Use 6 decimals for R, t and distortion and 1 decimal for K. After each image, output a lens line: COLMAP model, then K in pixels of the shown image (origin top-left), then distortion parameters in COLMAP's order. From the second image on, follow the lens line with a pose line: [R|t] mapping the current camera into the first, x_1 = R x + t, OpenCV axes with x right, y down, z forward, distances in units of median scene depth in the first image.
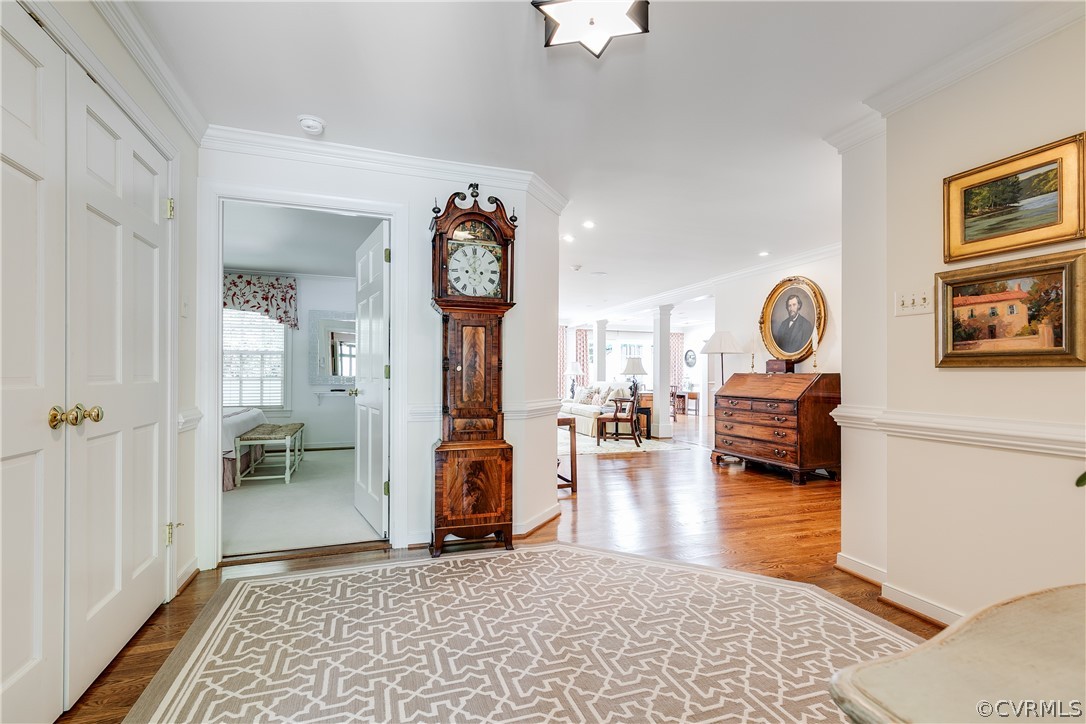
lens RADIAL K [[494.6, 0, 543.4], [0, 494.6, 369.1], [0, 0, 1]] dist [0.010549, -0.002671]
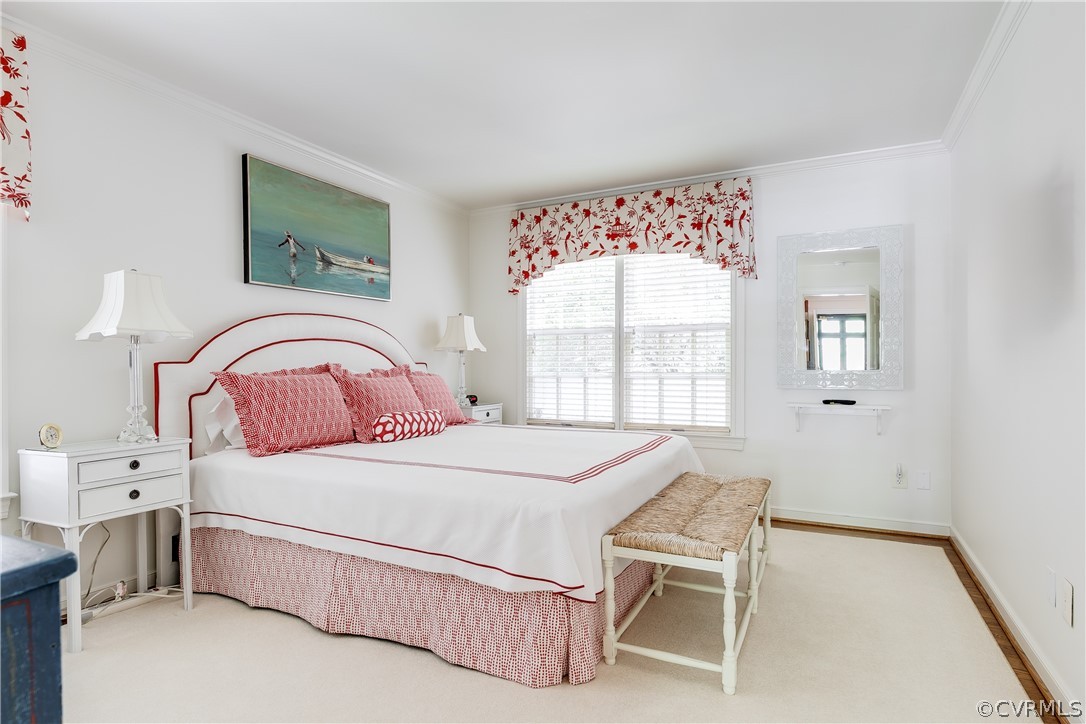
lens RADIAL K [[561.2, 0, 546.7], [0, 561.2, 365.1], [0, 0, 1]] dist [0.002567, 0.000300]
pose [[0.680957, -0.001680, -0.732322, -0.228384], [0.013499, 0.999856, 0.010258, -0.000495], [0.732199, -0.016871, 0.680882, 0.466643]]
